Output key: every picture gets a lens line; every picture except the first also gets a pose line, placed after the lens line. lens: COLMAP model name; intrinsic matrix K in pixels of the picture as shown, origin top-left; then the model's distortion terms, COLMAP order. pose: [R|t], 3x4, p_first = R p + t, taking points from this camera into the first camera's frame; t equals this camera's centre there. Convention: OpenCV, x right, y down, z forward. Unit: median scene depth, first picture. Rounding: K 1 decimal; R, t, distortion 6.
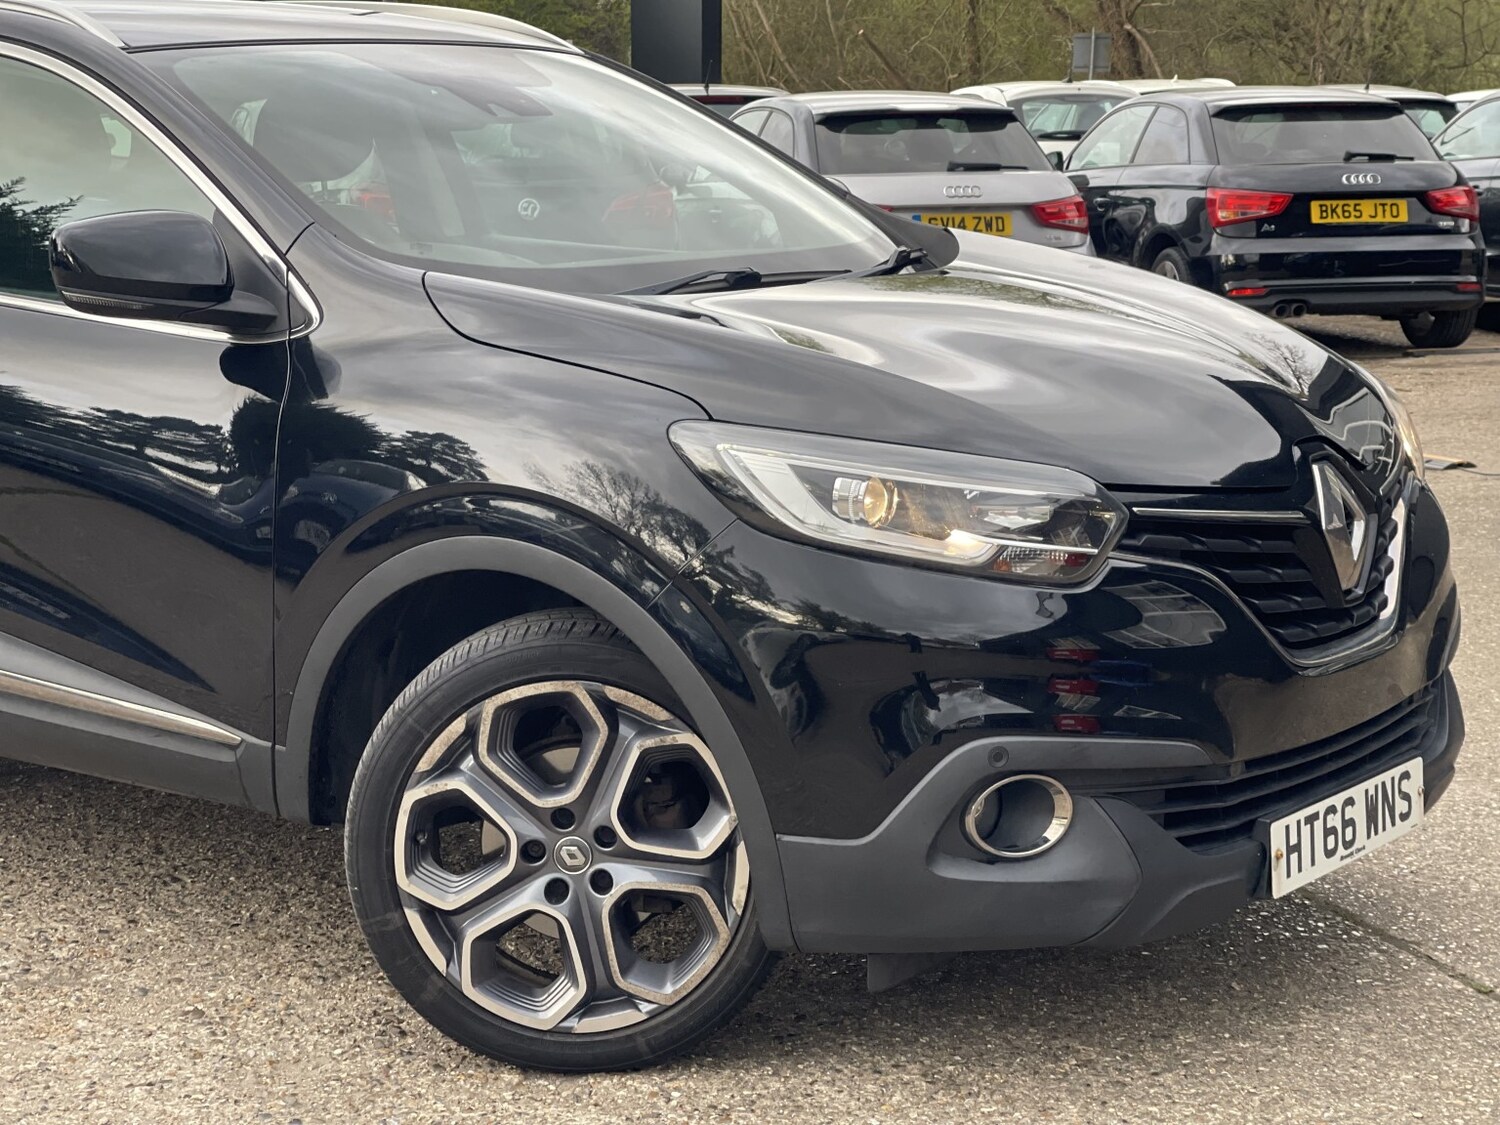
lens RADIAL K [[2805.8, 0, 728.6], [0, 2805.8, 501.1], [0, 0, 1]] dist [0.201749, 0.000000]
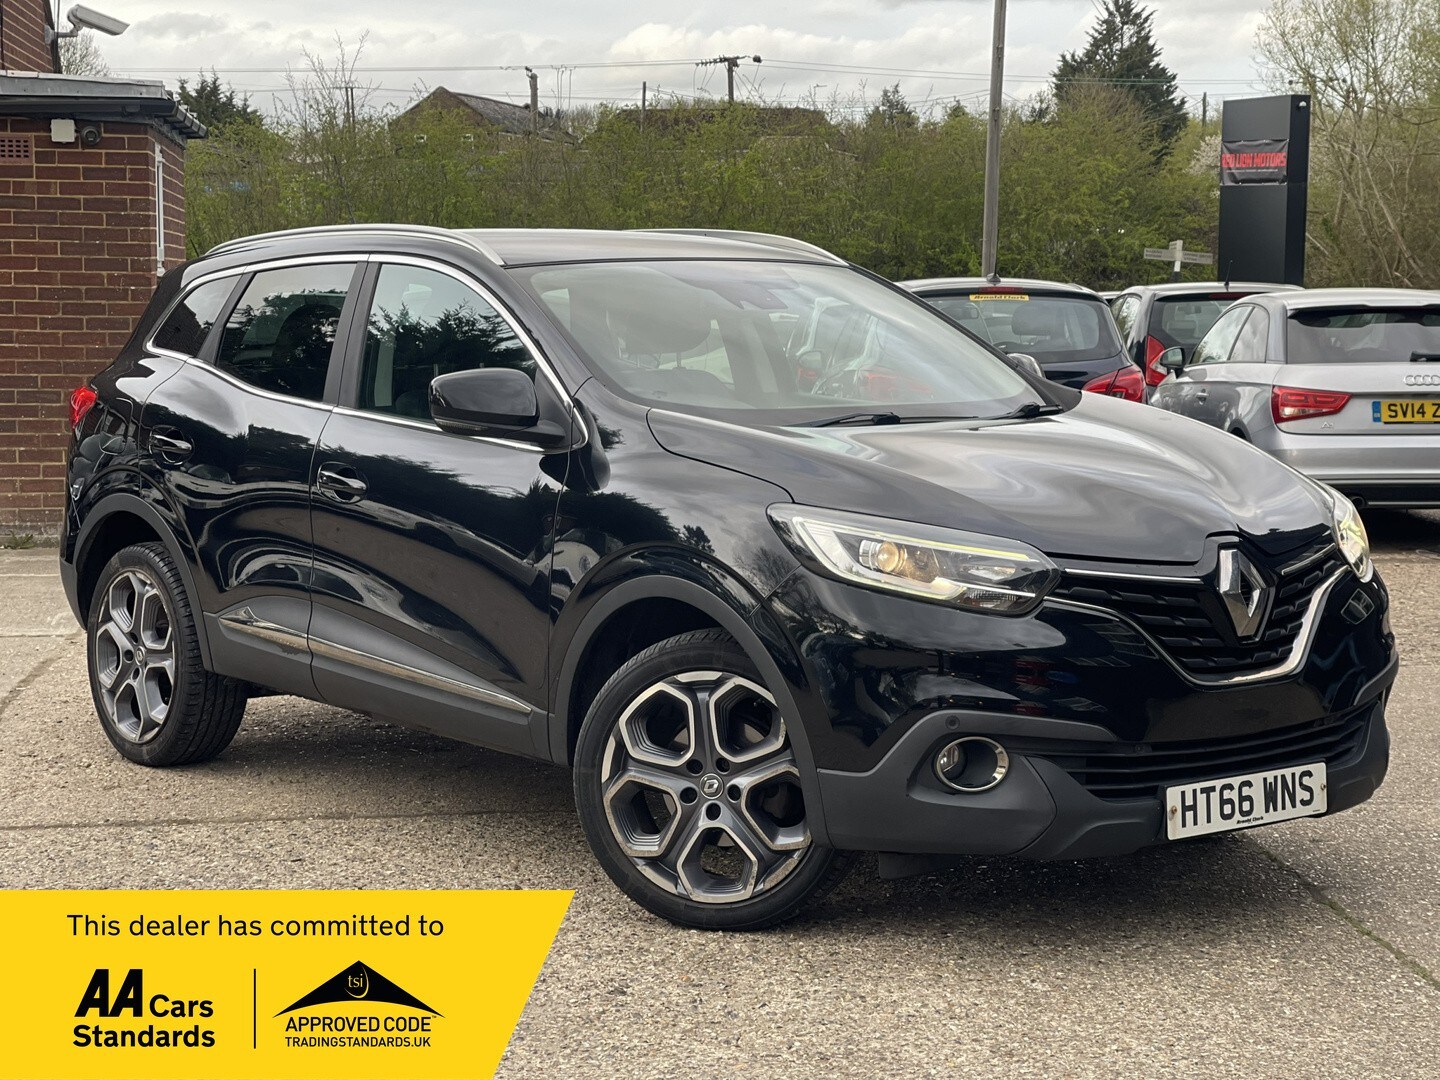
lens RADIAL K [[2693.6, 0, 723.8], [0, 2693.6, 516.0], [0, 0, 1]] dist [0.201749, 0.000000]
pose [[0.970440, 0.026934, -0.239833, 0.299220], [-0.041113, 0.997677, -0.054314, 0.057965], [0.237813, 0.062569, 0.969294, -0.431998]]
